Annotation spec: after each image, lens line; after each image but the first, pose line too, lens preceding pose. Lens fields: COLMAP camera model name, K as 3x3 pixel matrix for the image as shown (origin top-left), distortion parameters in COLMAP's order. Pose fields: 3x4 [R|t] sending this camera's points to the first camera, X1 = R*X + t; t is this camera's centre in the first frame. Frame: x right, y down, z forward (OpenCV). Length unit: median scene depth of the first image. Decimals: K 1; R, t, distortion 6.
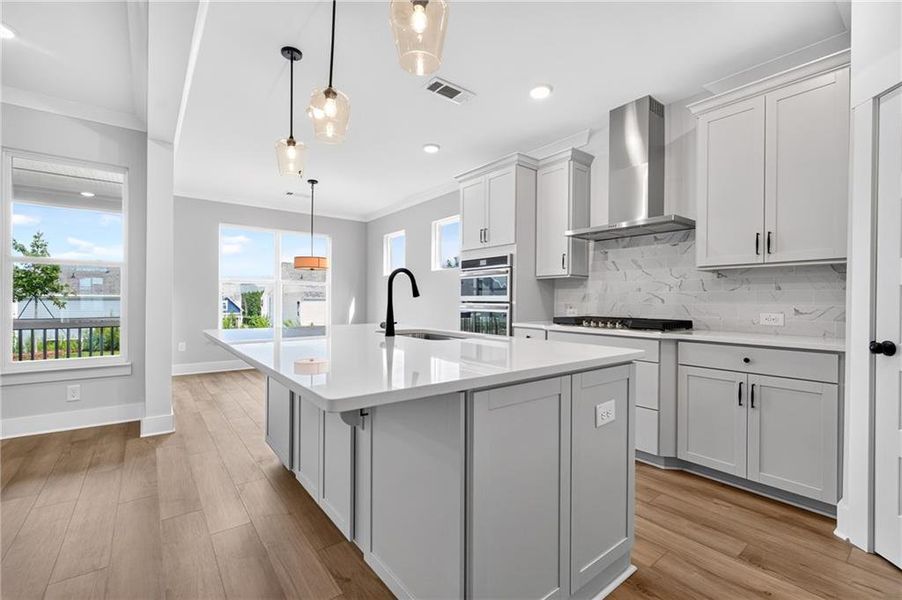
lens RADIAL K [[391.0, 0, 452.2], [0, 391.0, 301.2], [0, 0, 1]] dist [0.009463, -0.000196]
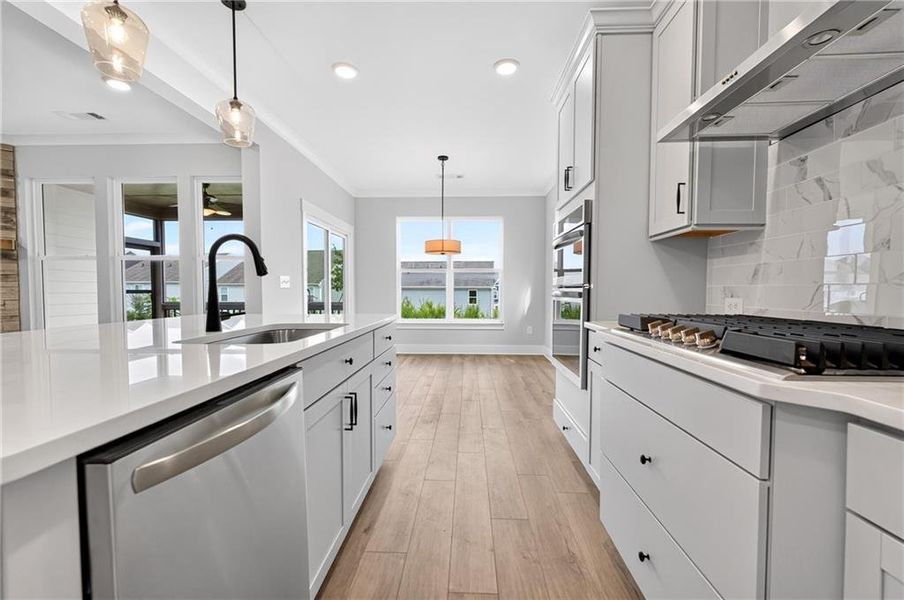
lens RADIAL K [[391.9, 0, 453.2], [0, 391.9, 301.2], [0, 0, 1]] dist [0.009463, -0.000196]
pose [[0.759881, 0.015314, -0.649881, 0.390741], [0.001126, 0.999690, 0.024874, 0.011659], [0.650061, -0.019634, 0.759629, 0.454417]]
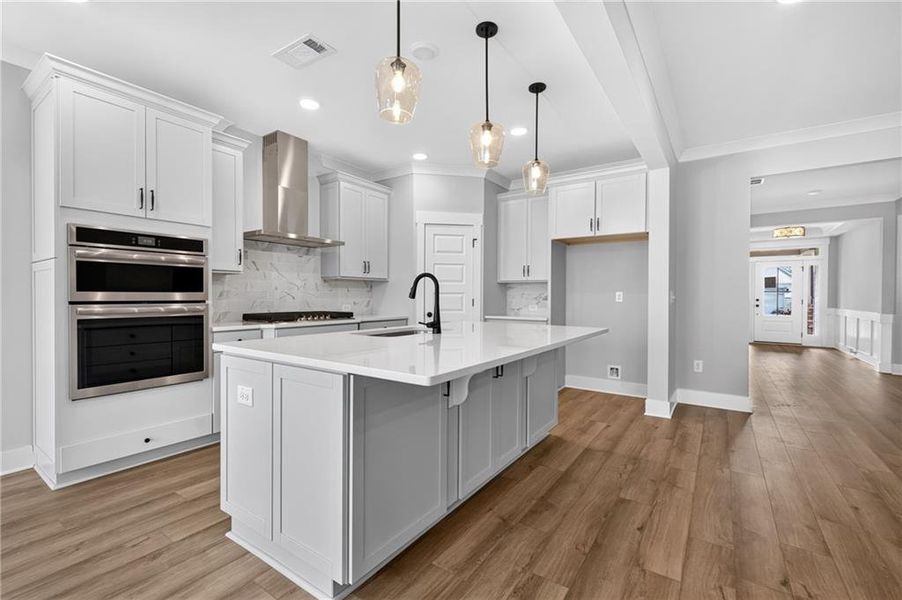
lens RADIAL K [[391.0, 0, 452.2], [0, 391.0, 301.2], [0, 0, 1]] dist [0.009463, -0.000196]
pose [[-0.293133, -0.020644, 0.955849, -0.773066], [-0.004336, 0.999785, 0.020263, -0.016684], [-0.956062, 0.001795, -0.293160, 0.792256]]
